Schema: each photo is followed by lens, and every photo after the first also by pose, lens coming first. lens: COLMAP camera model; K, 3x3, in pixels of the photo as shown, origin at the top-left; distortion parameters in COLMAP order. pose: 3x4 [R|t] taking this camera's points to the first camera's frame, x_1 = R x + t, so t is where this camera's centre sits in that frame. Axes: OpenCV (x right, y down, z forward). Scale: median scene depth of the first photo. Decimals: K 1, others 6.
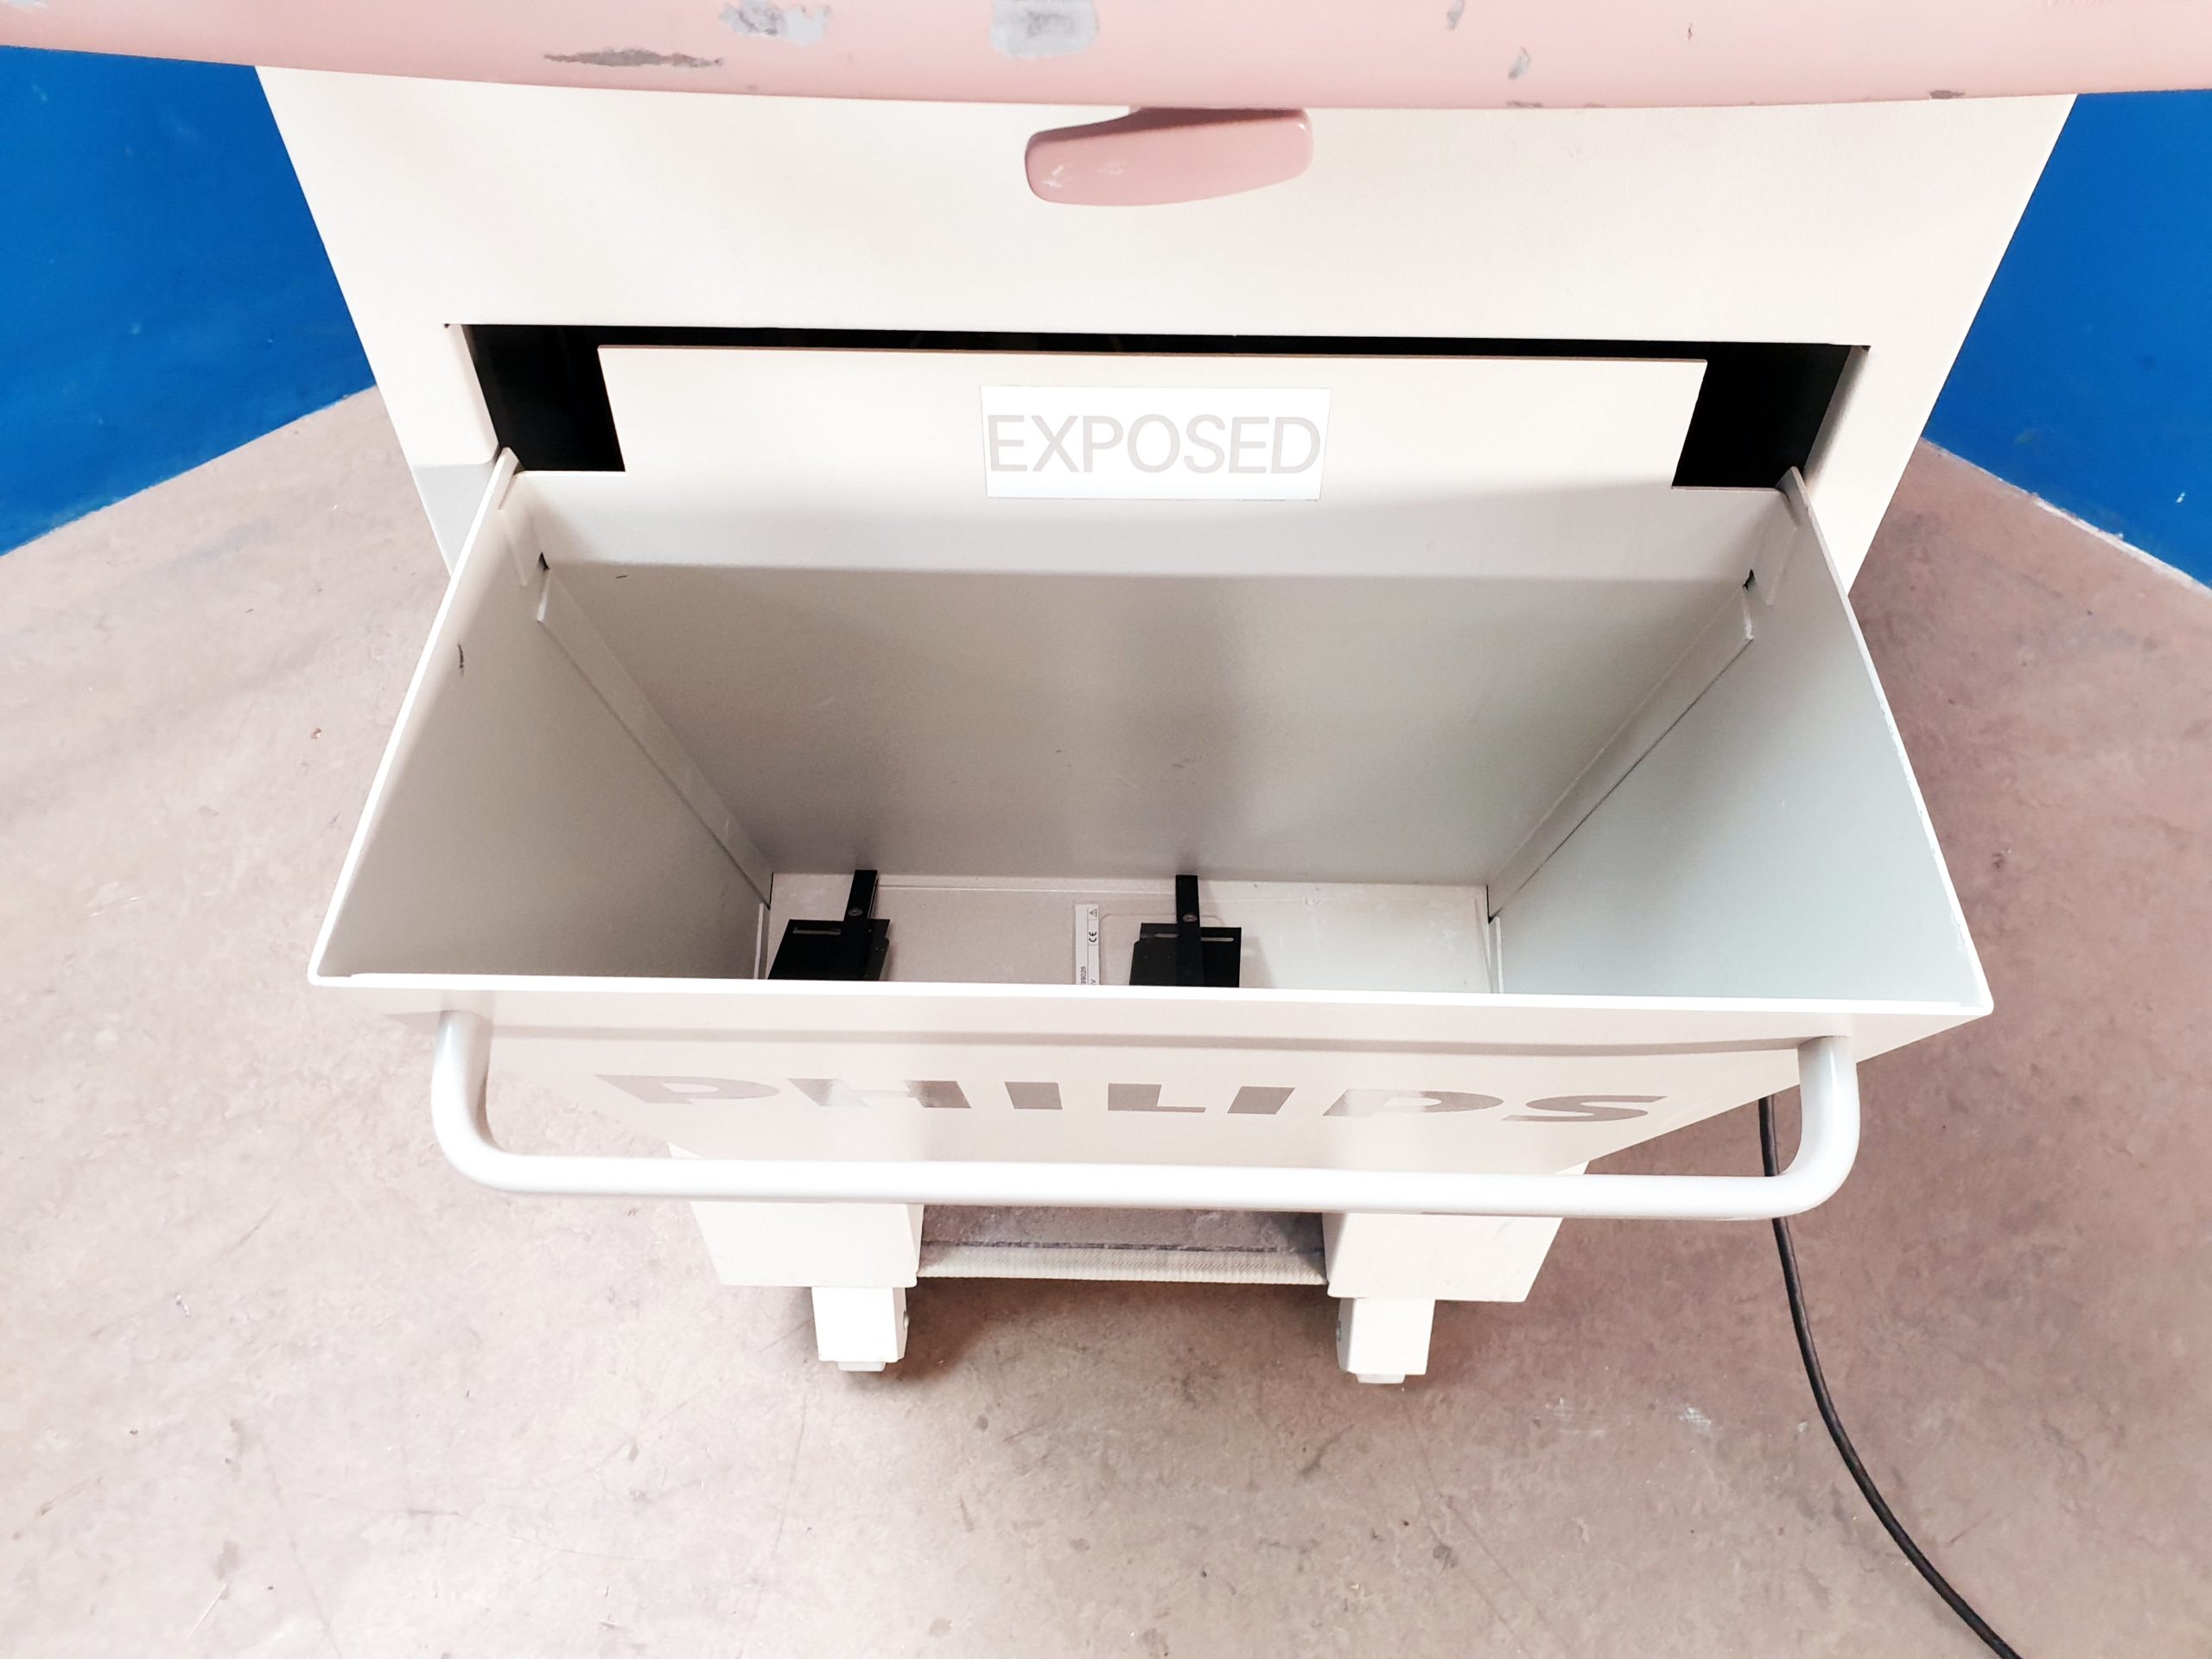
lens RADIAL K [[1730.7, 0, 1099.6], [0, 1730.7, 832.8], [0, 0, 1]] dist [0.002551, 0.026102]
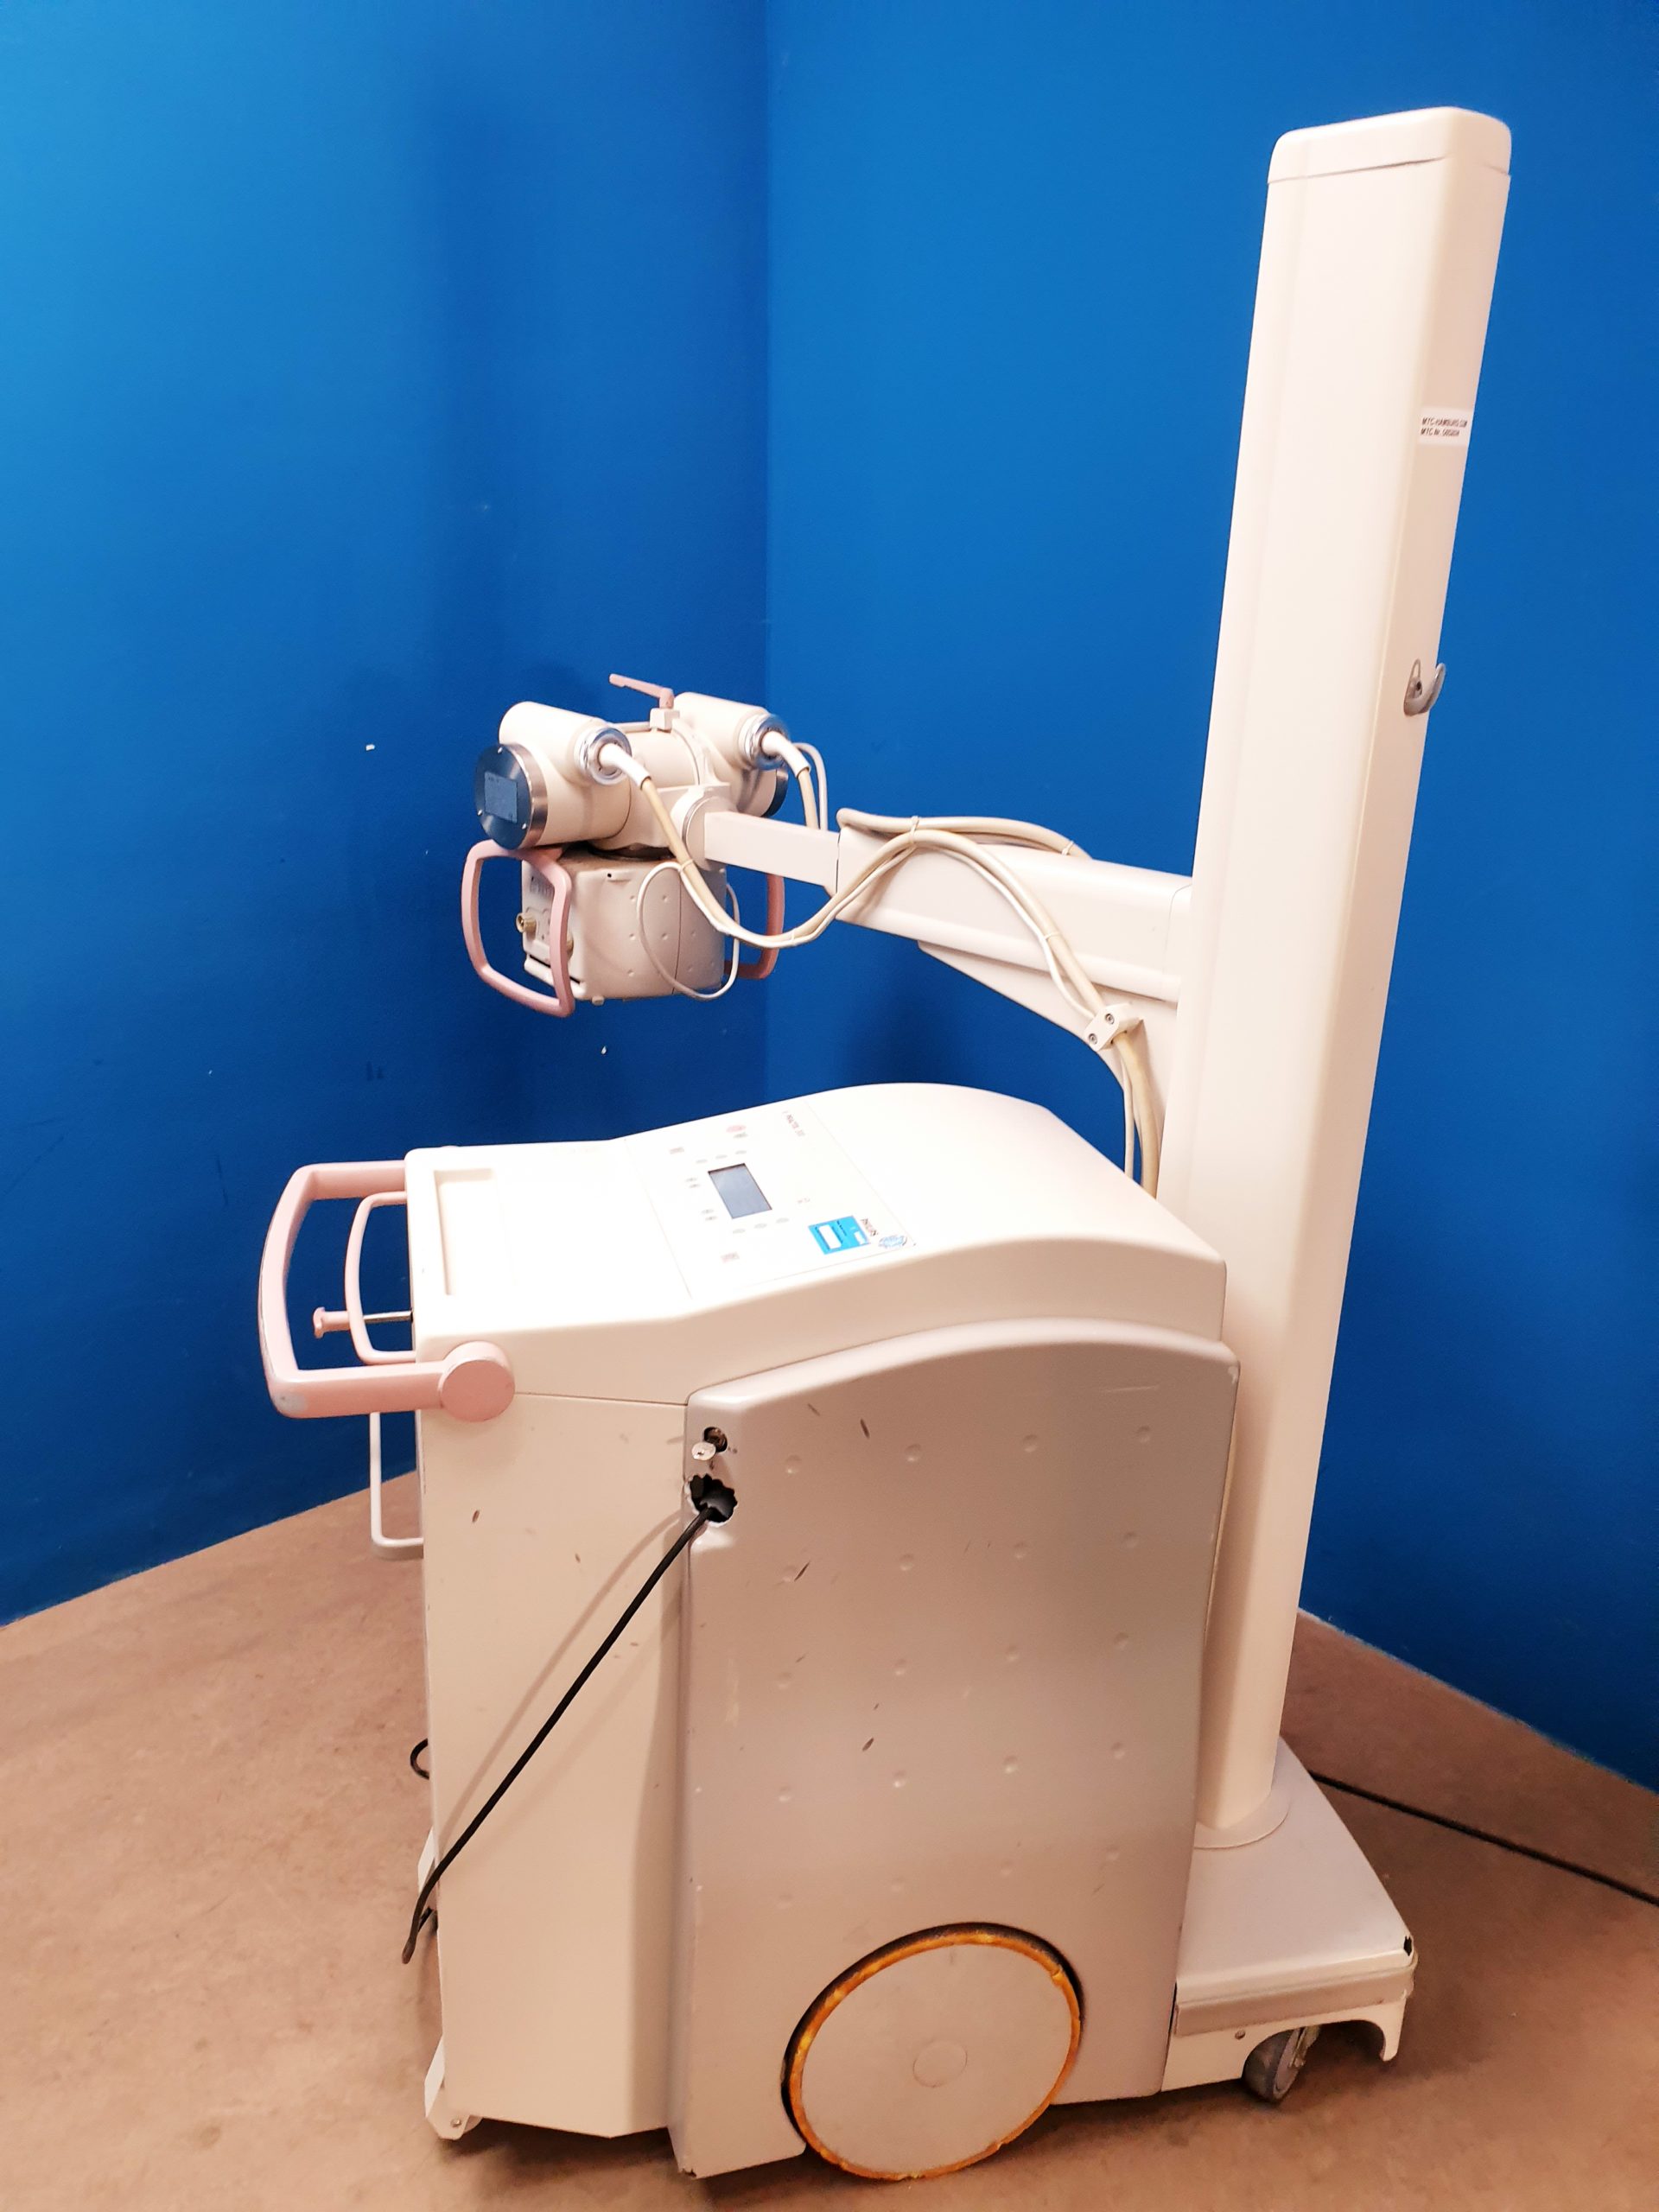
lens RADIAL K [[1730.7, 0, 813.9], [0, 1730.7, 1155.5], [0, 0, 1]] dist [0.002551, 0.026102]
pose [[0.999862, 0.012020, 0.011484, 0.121846], [-0.004049, 0.846066, -0.533063, 0.571303], [-0.016123, 0.532943, 0.845998, -1.059915]]
